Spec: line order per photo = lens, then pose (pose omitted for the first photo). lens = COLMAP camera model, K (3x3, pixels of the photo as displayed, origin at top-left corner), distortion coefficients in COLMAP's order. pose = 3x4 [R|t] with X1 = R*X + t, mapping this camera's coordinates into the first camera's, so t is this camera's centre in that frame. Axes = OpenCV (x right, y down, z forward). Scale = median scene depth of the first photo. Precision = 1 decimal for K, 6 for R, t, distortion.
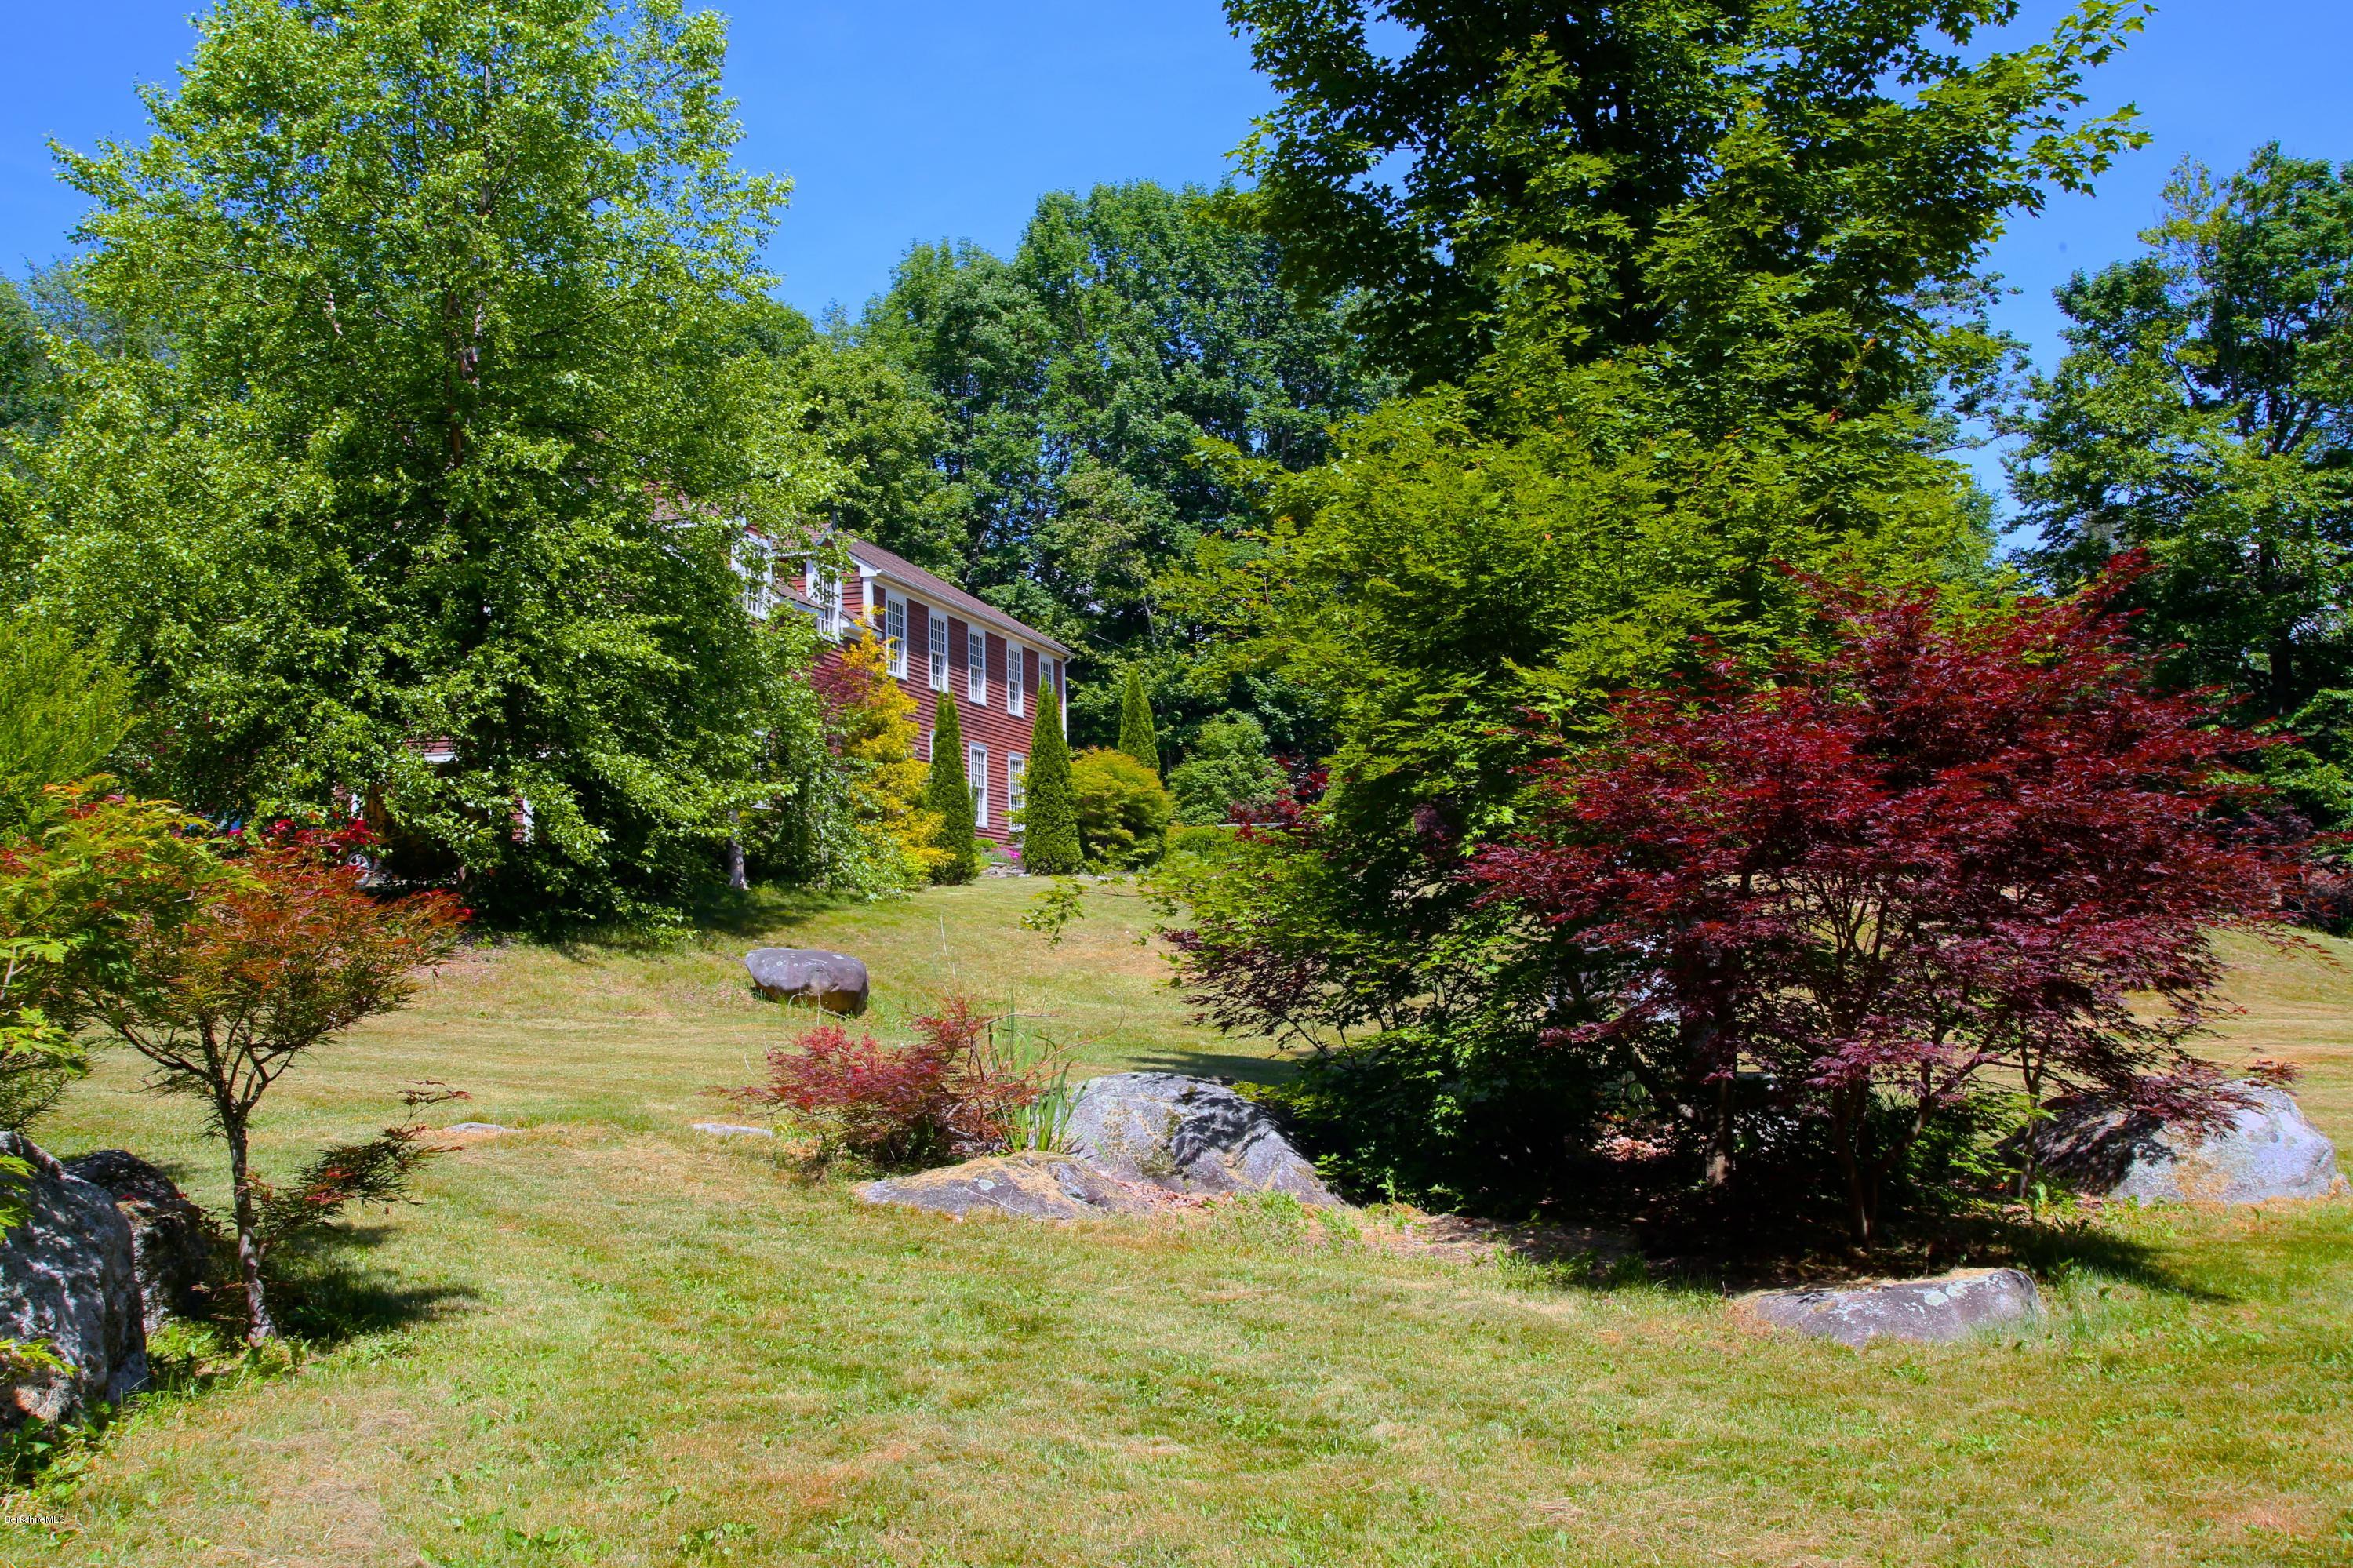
lens RADIAL K [[2121.4, 0, 1176.3], [0, 2121.4, 784.2], [0, 0, 1]] dist [0.004996, 0.001322]
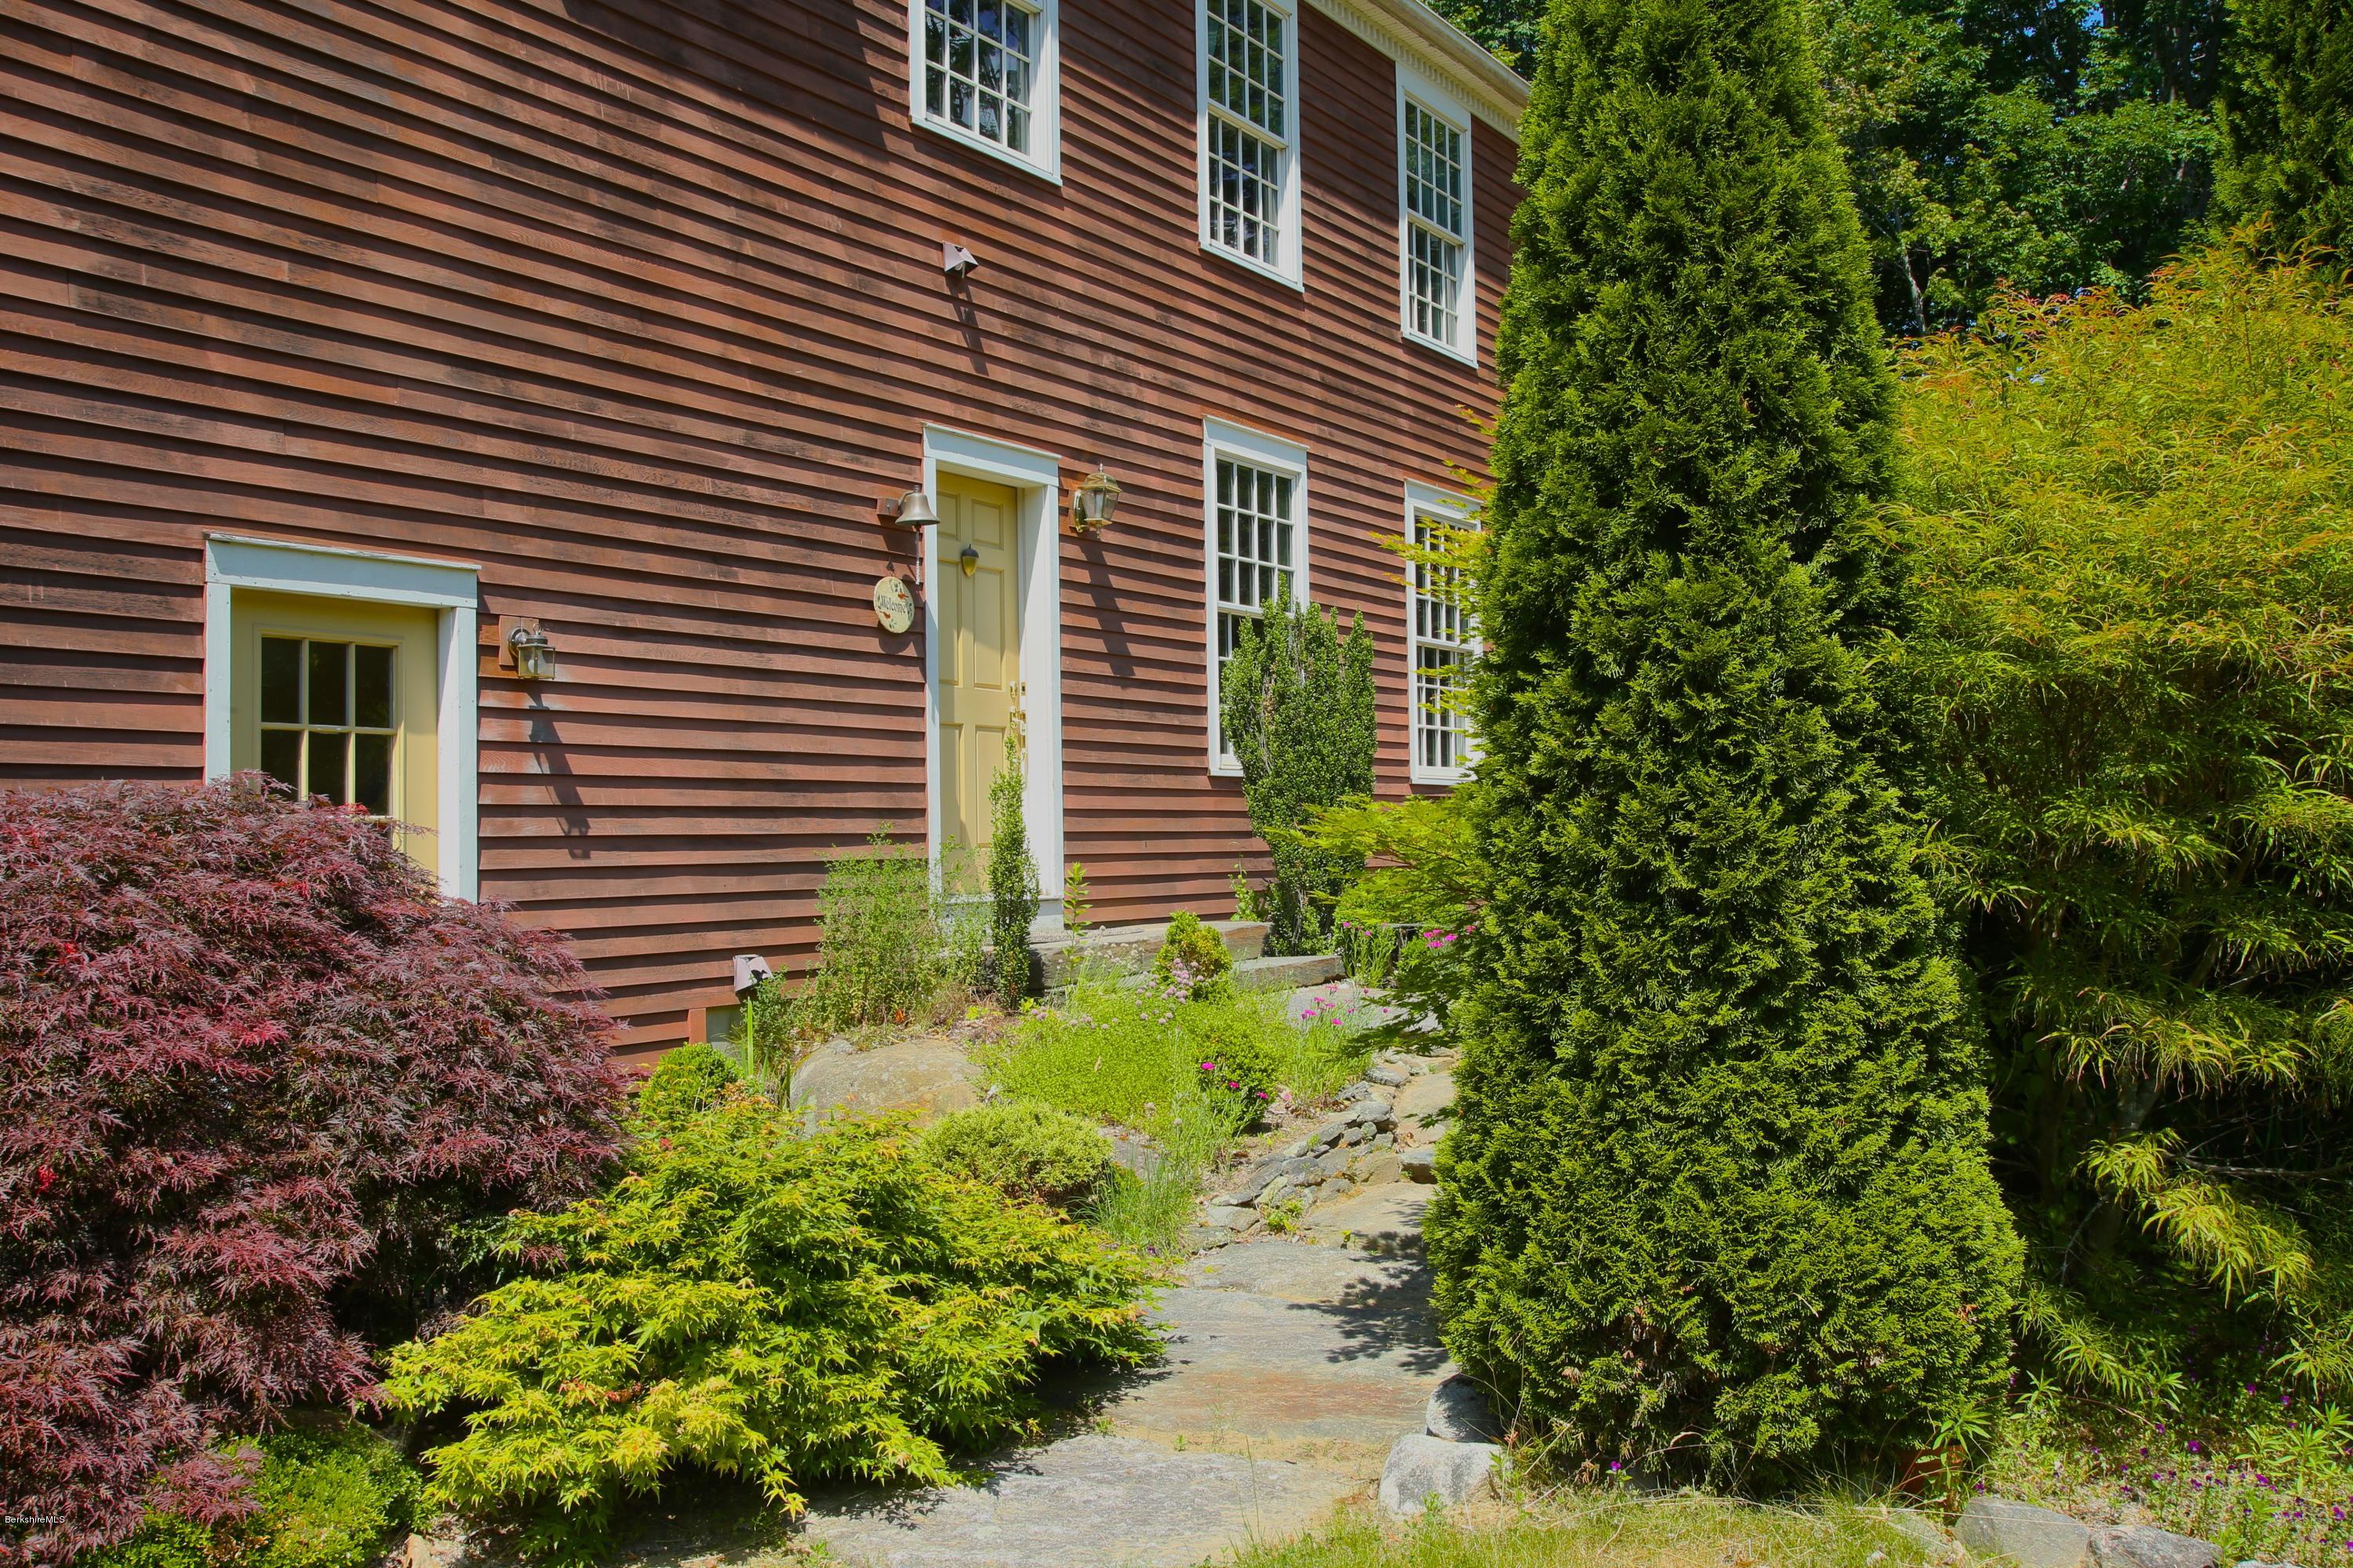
lens RADIAL K [[2121.4, 0, 1177.4], [0, 2121.4, 787.8], [0, 0, 1]] dist [0.004996, 0.001322]
pose [[0.953520, -0.000669, -0.301330, -0.051962], [0.018059, 0.998327, 0.054930, 0.004566], [0.300789, -0.057818, 0.951936, 0.891316]]
